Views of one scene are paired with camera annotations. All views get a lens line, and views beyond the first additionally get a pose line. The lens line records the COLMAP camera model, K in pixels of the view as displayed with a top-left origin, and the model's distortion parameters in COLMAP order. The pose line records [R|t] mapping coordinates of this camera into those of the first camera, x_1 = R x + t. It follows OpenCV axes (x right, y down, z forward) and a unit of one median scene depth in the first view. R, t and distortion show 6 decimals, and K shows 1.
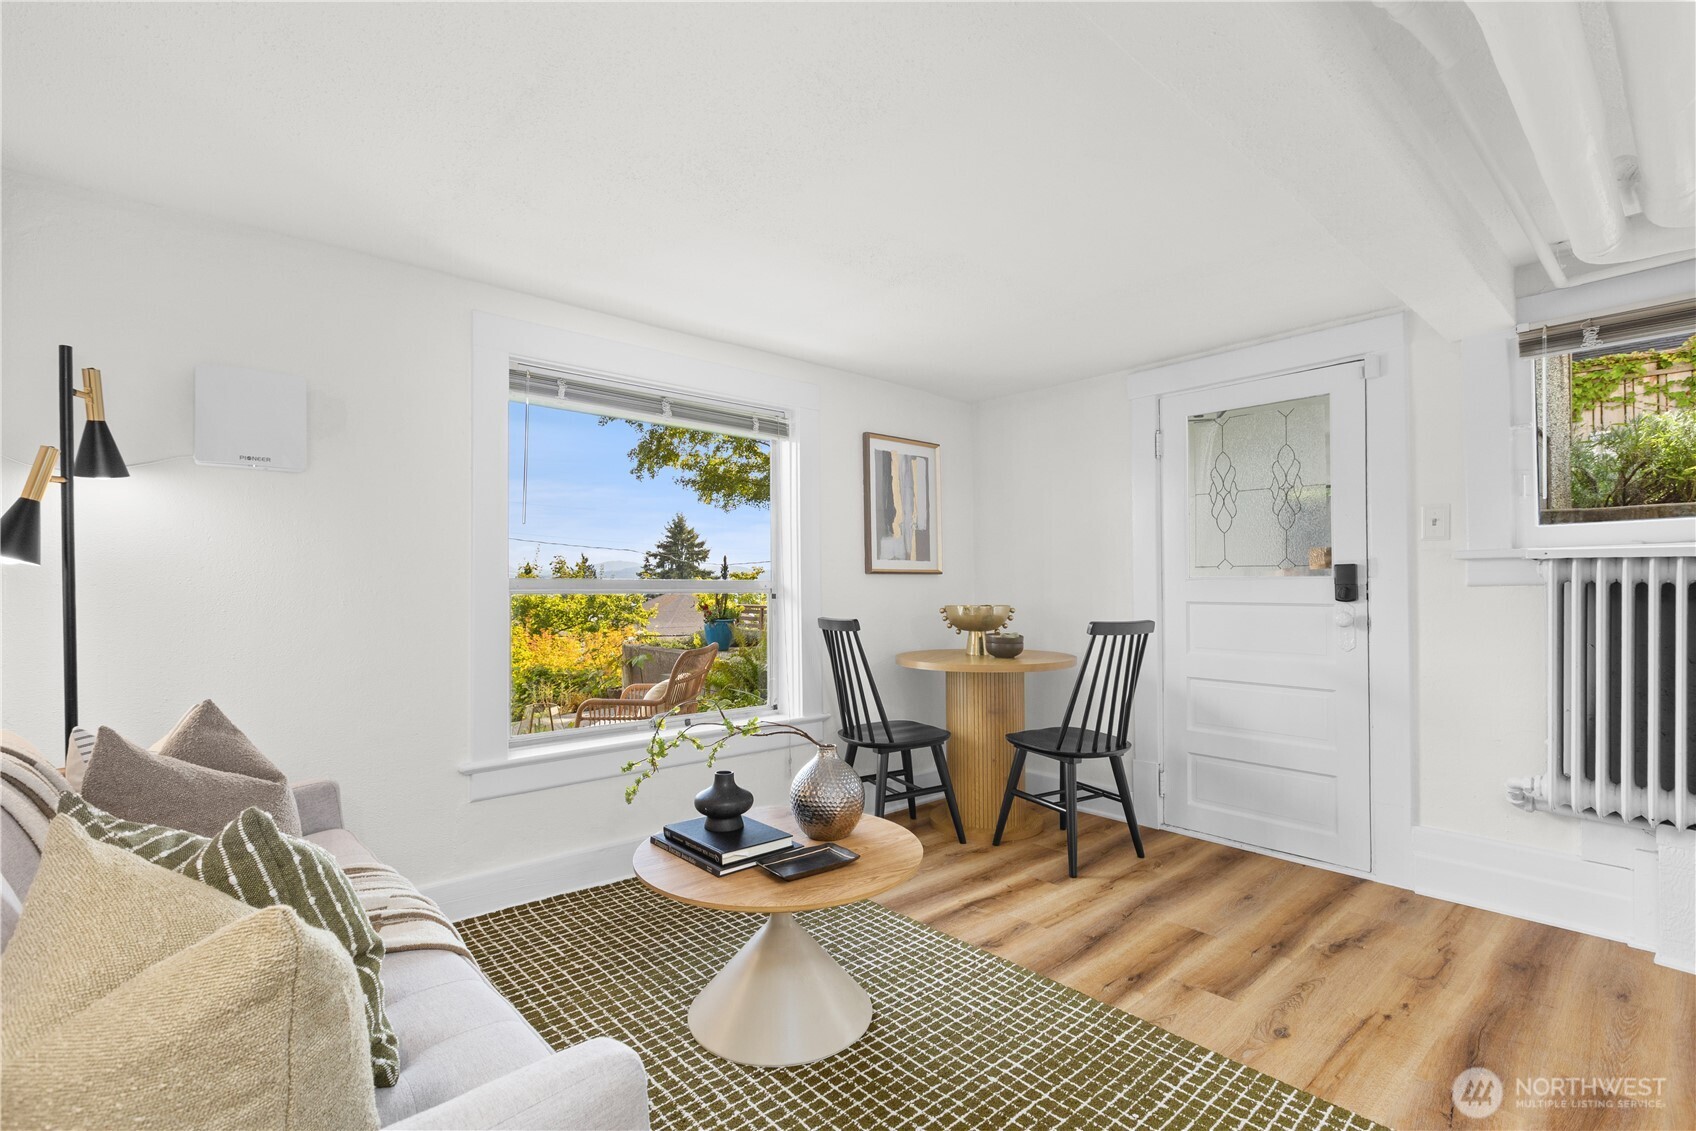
lens RADIAL K [[757.3, 0, 838.0], [0, 757.3, 573.6], [0, 0, 1]] dist [0.001631, 0.000489]
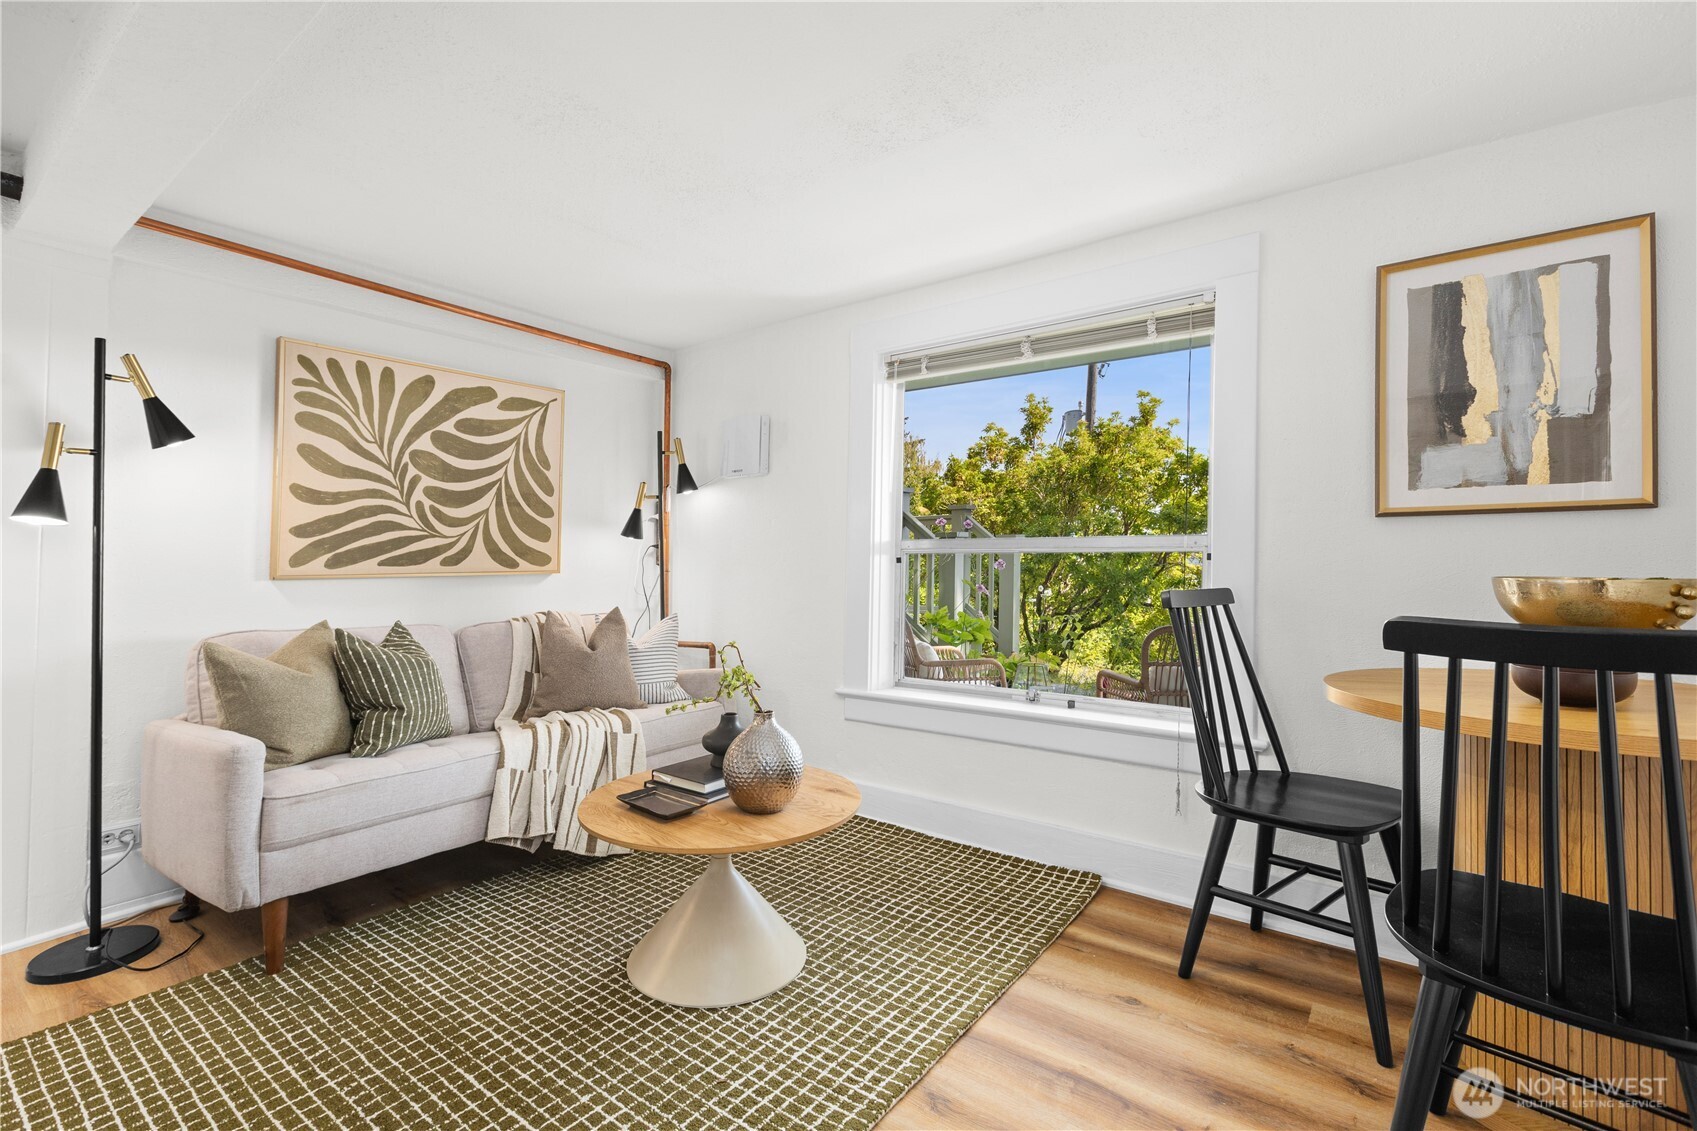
lens RADIAL K [[766.2, 0, 846.4], [0, 766.2, 528.5], [0, 0, 1]] dist [0.000336, 0.000197]
pose [[0.210616, -0.037862, -0.976835, 0.775757], [0.021611, 0.999186, -0.034069, 0.029705], [0.977330, -0.013935, 0.211263, 0.746954]]
